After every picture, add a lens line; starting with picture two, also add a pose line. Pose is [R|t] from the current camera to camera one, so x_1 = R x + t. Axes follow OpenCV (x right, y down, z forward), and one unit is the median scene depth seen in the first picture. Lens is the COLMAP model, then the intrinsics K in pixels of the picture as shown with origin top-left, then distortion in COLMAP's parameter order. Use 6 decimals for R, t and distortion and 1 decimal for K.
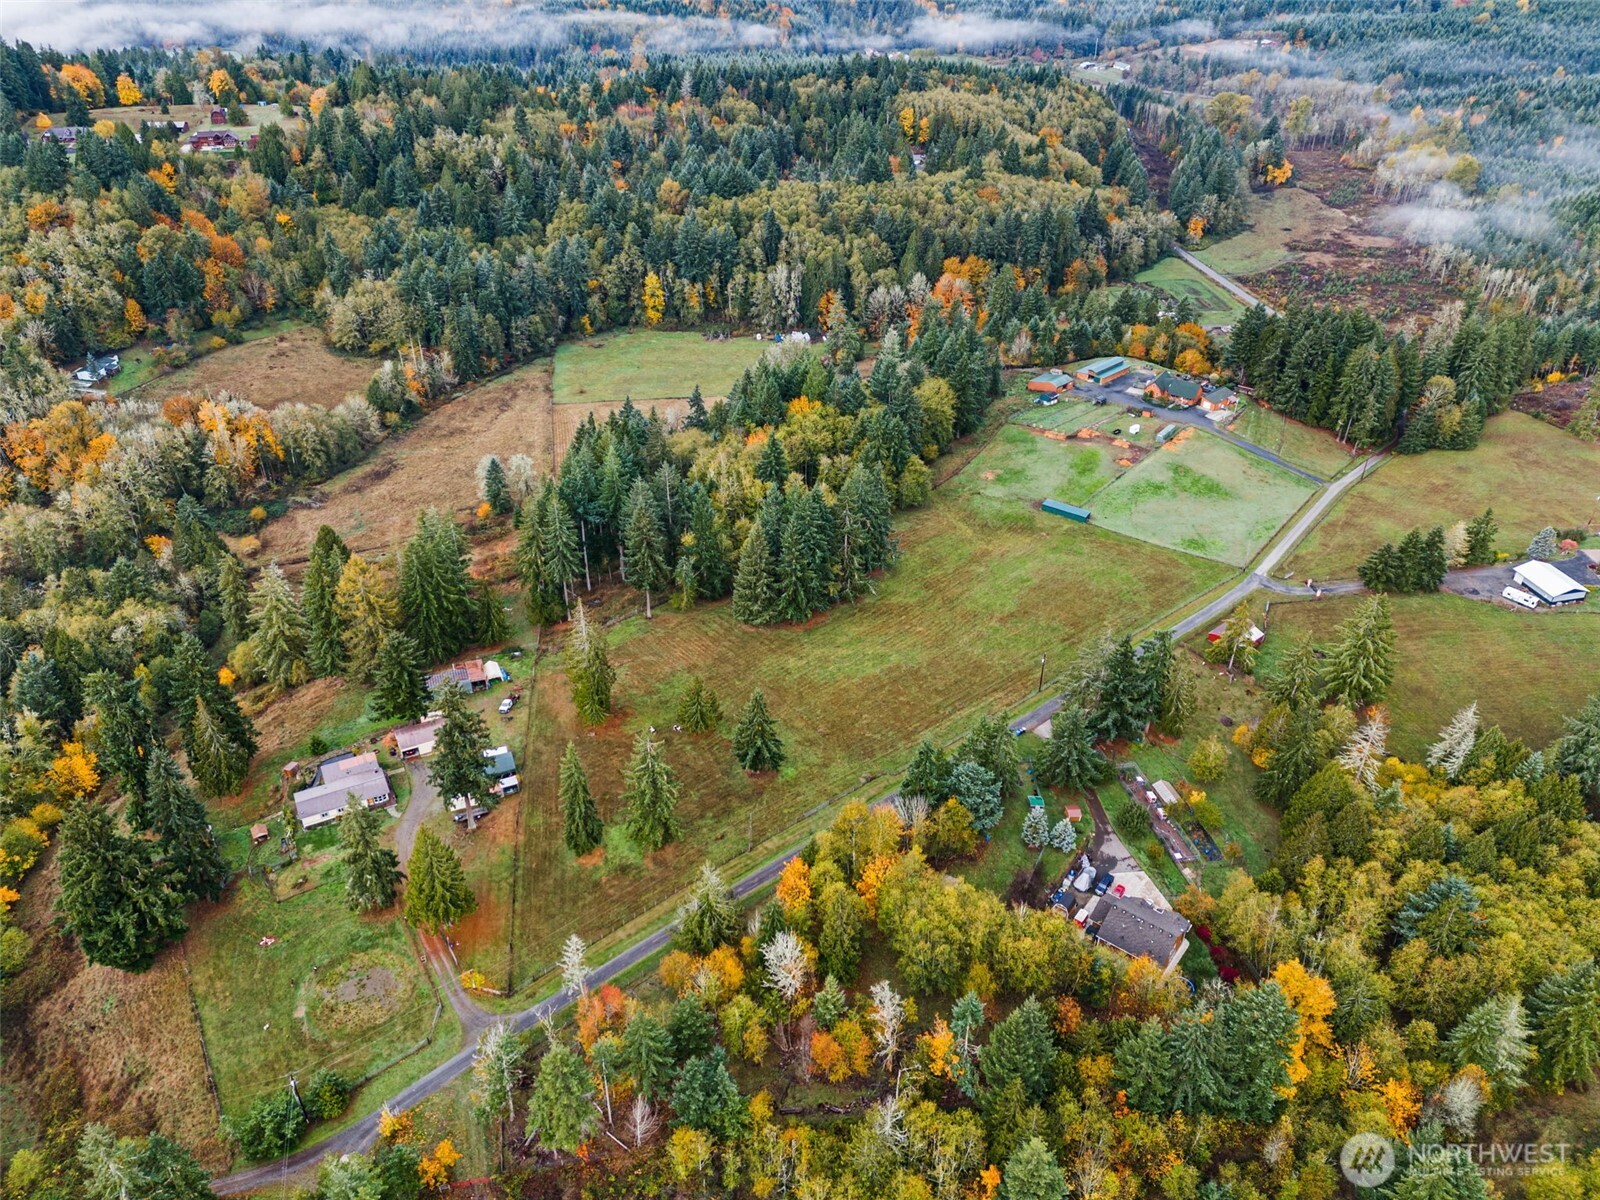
lens RADIAL K [[1141.8, 0, 800.0], [0, 1141.8, 600.0], [0, 0, 1]] dist [0.082301, -0.088963]
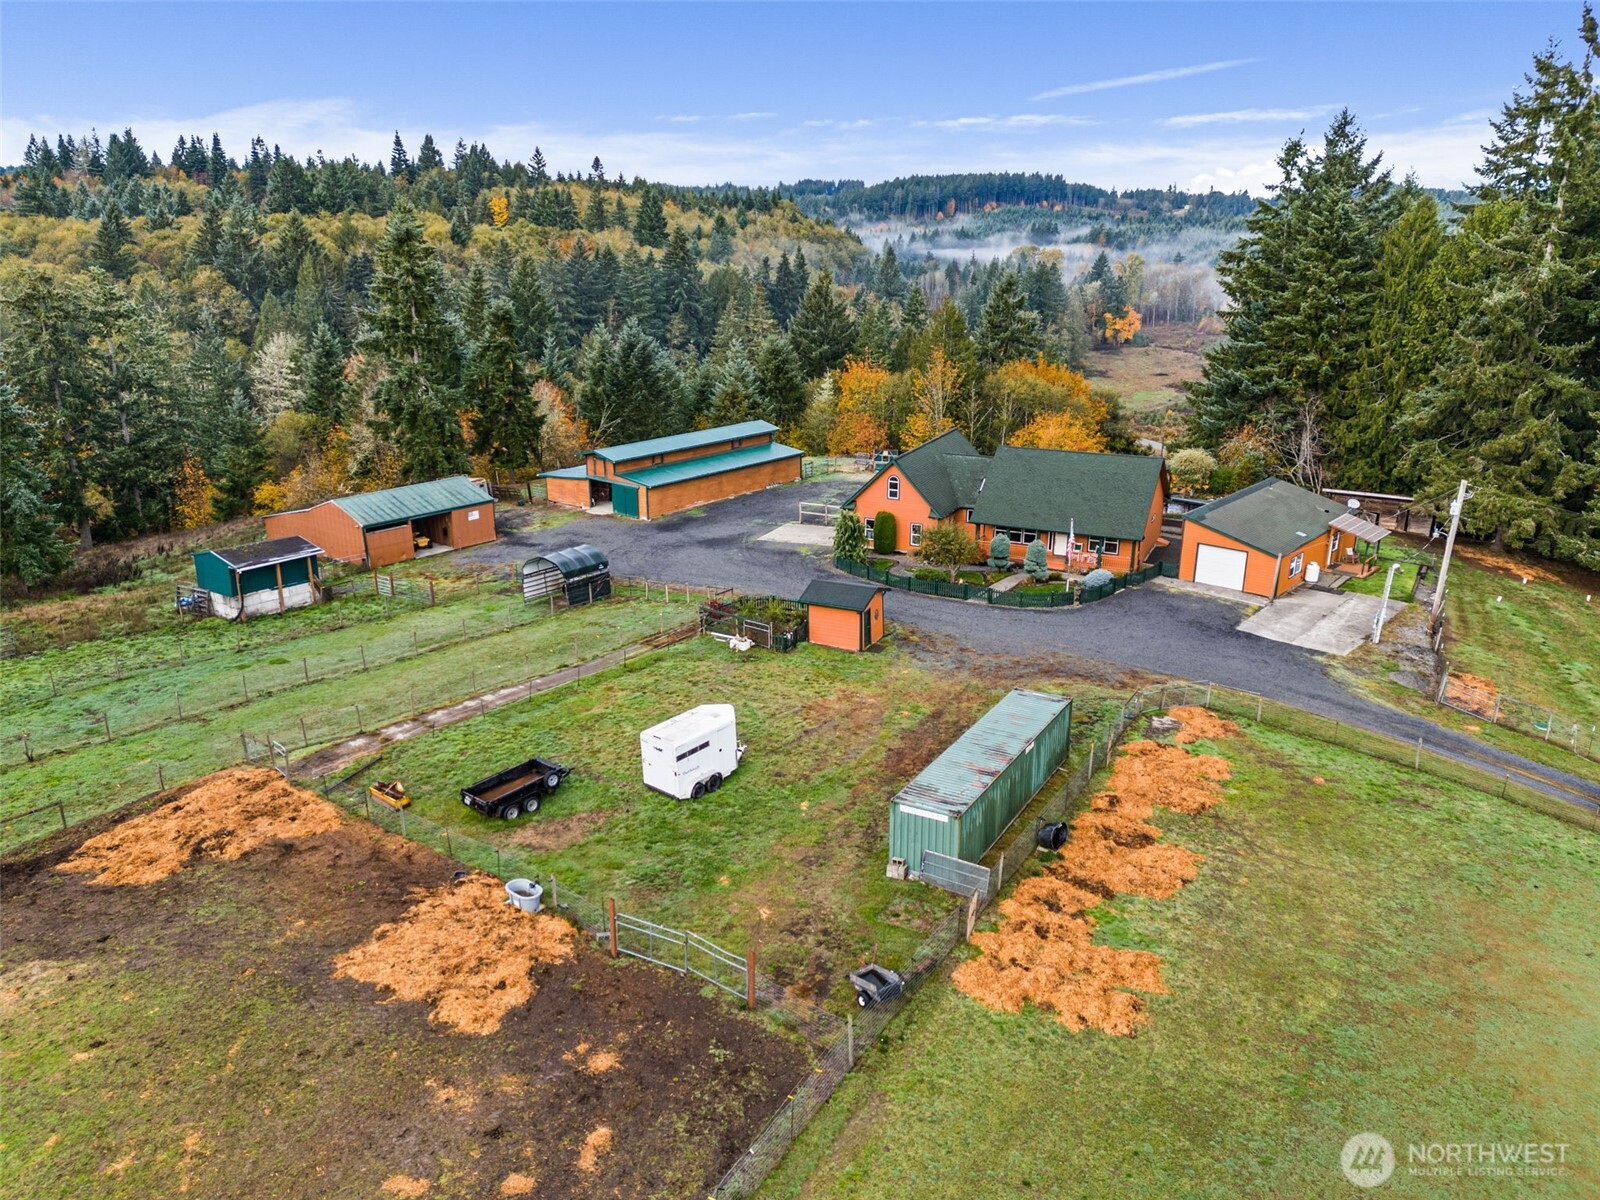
lens RADIAL K [[1141.8, 0, 800.0], [0, 1141.8, 600.0], [0, 0, 1]] dist [0.082301, -0.088963]
pose [[0.990304, -0.044728, 0.131518, 0.270257], [0.078153, 0.962094, -0.261281, -0.126034], [-0.114846, 0.269026, 0.956261, 0.843571]]
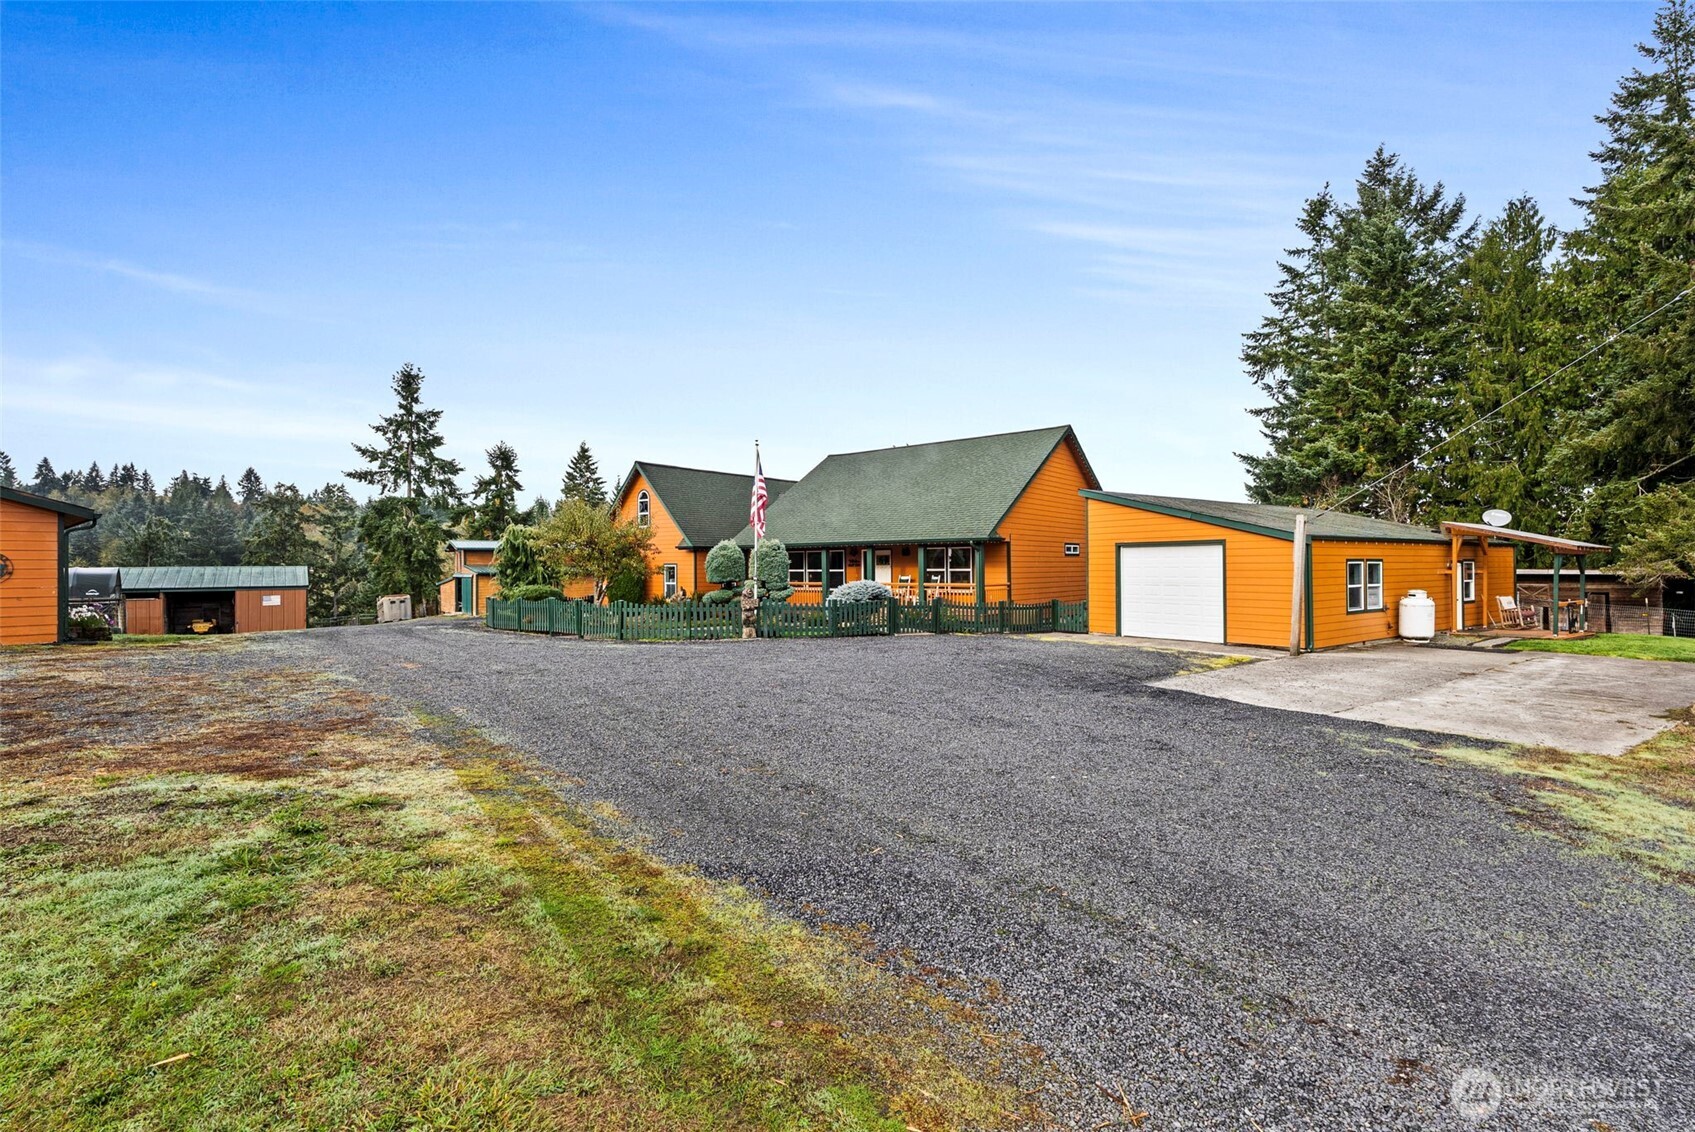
lens RADIAL K [[772.7, 0, 849.0], [0, 772.7, 550.3], [0, 0, 1]] dist [-0.002422, -0.000484]
pose [[0.995512, -0.006202, -0.094435, 0.333370], [-0.049259, 0.818073, -0.573001, -0.142429], [0.080808, 0.575081, 0.814096, 0.946439]]
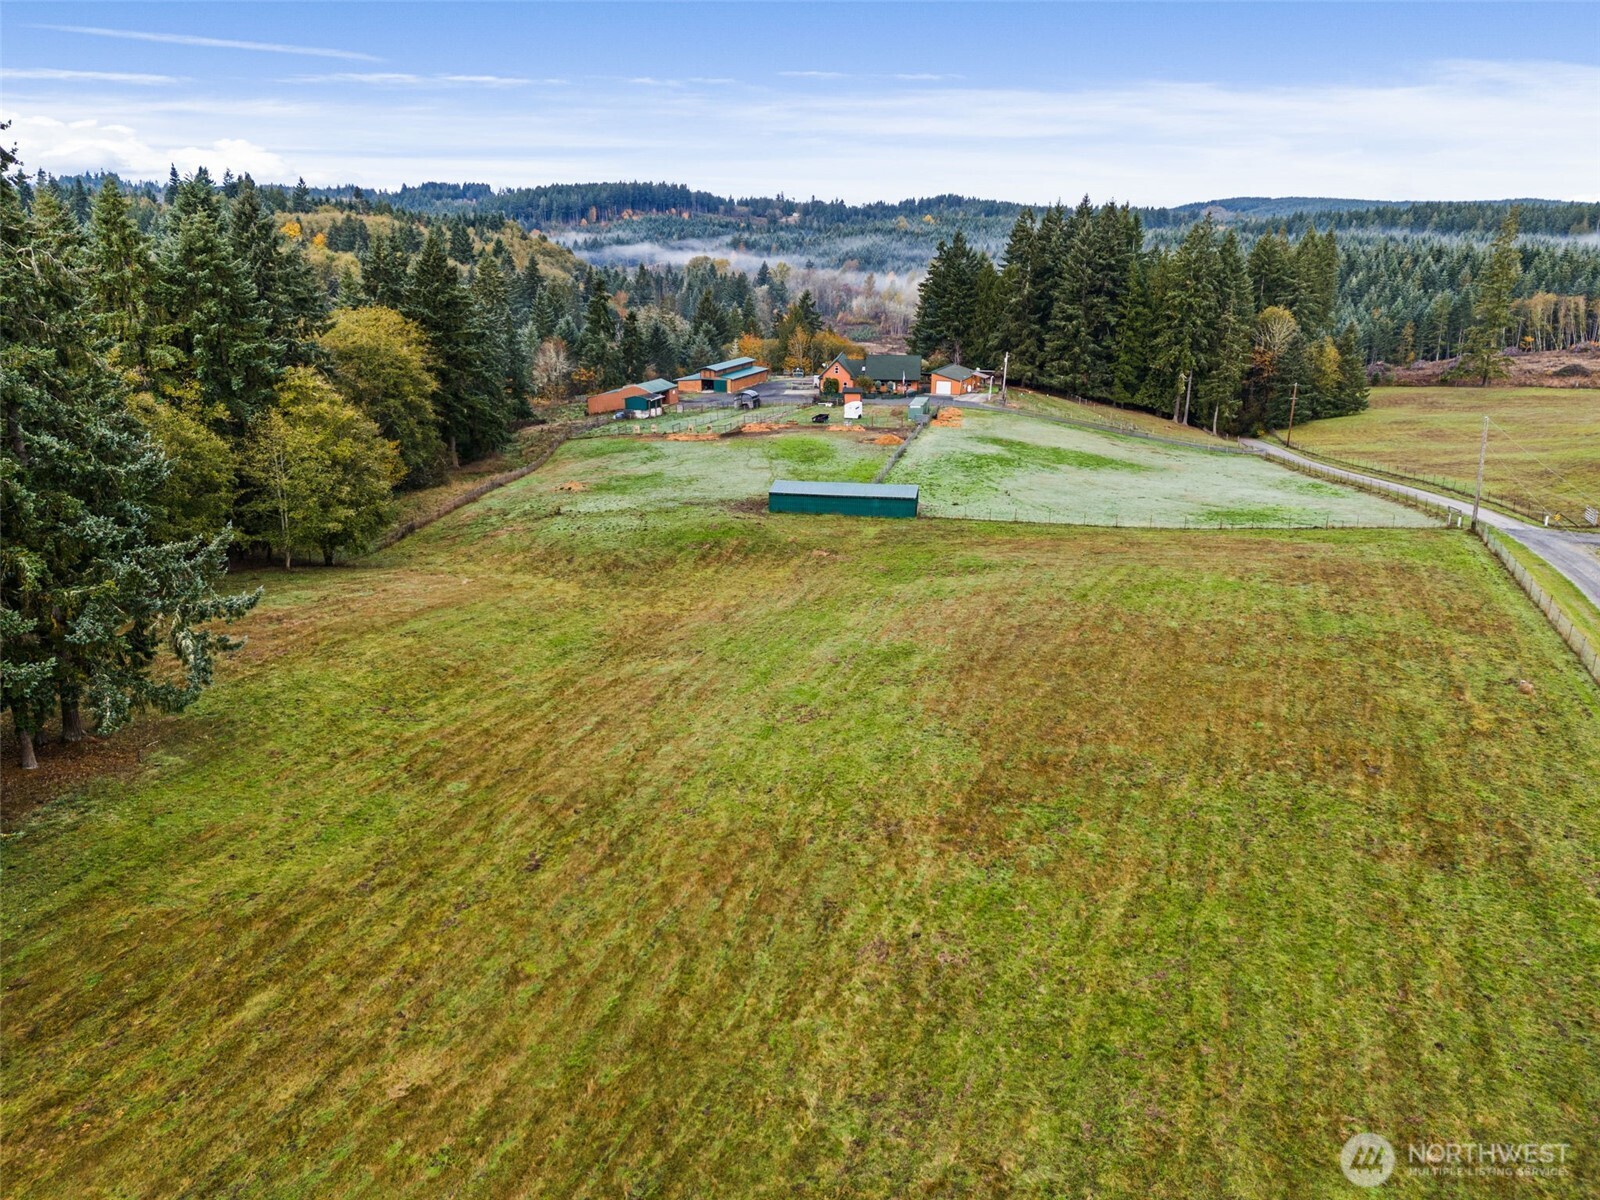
lens RADIAL K [[1141.8, 0, 800.0], [0, 1141.8, 600.0], [0, 0, 1]] dist [0.082301, -0.088963]
pose [[0.896125, -0.142256, 0.420384, 0.068476], [0.248850, 0.945378, -0.210558, 0.010541], [-0.367469, 0.293299, 0.882577, 0.595337]]
